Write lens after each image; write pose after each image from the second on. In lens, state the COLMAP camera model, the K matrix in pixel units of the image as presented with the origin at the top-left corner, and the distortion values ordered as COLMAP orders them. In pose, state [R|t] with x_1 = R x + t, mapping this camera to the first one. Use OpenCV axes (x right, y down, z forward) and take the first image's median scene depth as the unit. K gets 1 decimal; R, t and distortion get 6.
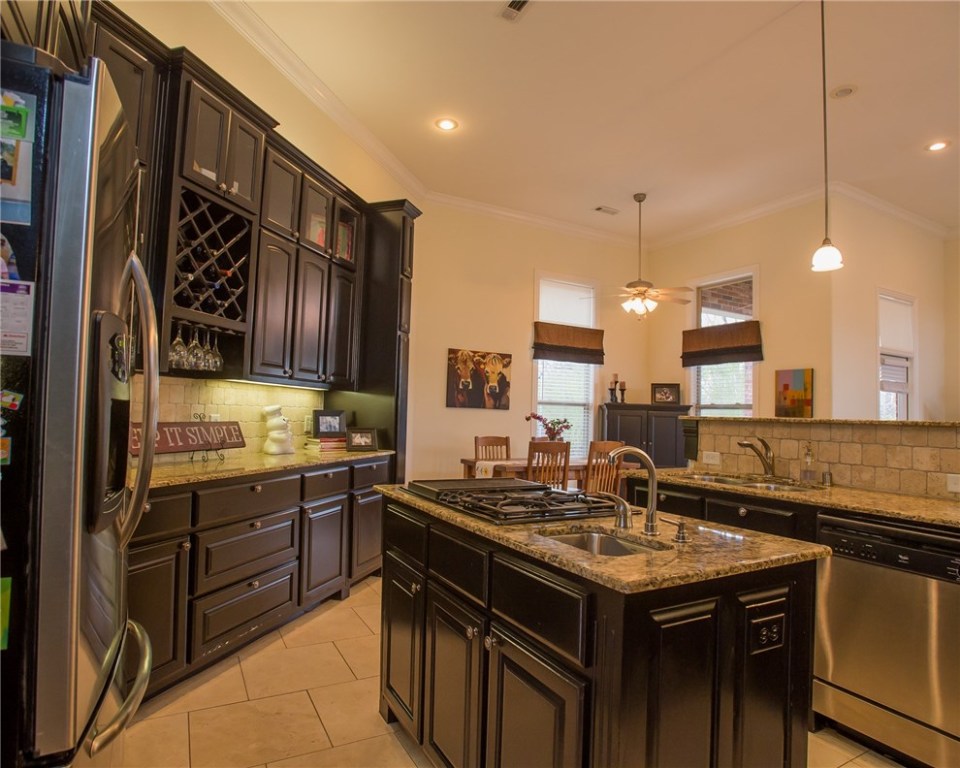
lens RADIAL K [[557.7, 0, 481.2], [0, 557.7, 390.0], [0, 0, 1]] dist [-0.078416, 0.034630]
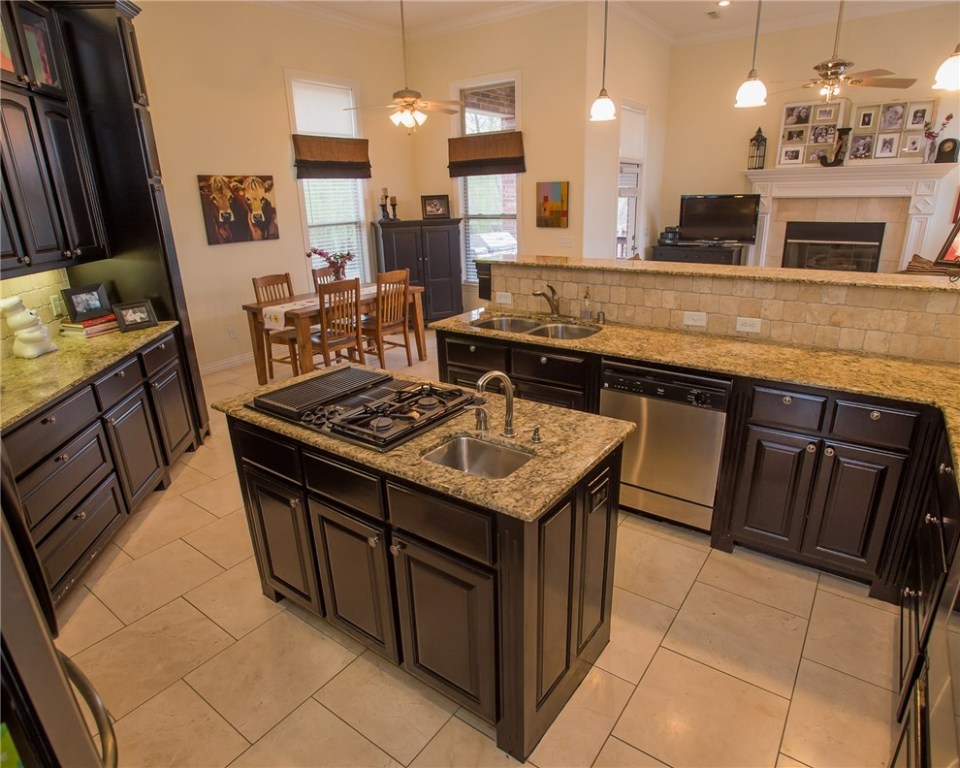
lens RADIAL K [[557.7, 0, 481.2], [0, 557.7, 390.0], [0, 0, 1]] dist [-0.078416, 0.034630]
pose [[0.903627, -0.192330, 0.382711, -0.049912], [0.036402, 0.924767, 0.378789, -0.073804], [-0.426771, -0.328352, 0.842646, 0.004785]]
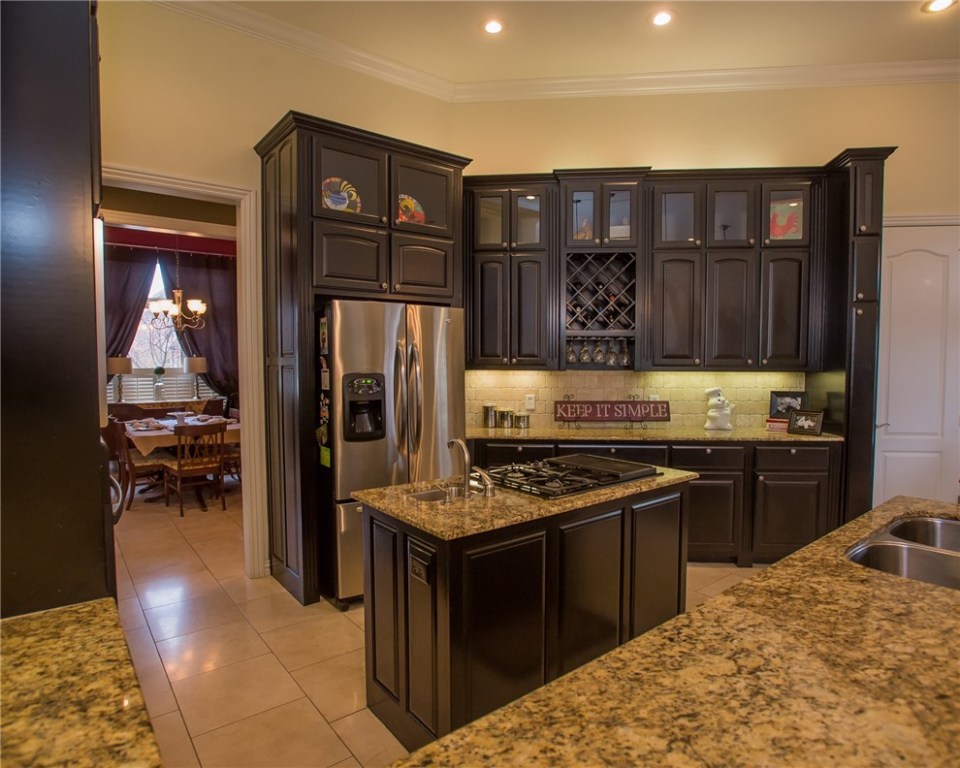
lens RADIAL K [[557.7, 0, 481.2], [0, 557.7, 390.0], [0, 0, 1]] dist [-0.078416, 0.034630]
pose [[0.164842, 0.023027, -0.986051, 0.433599], [0.051918, 0.998139, 0.031989, -0.018810], [0.984953, -0.056467, 0.163340, 0.199115]]
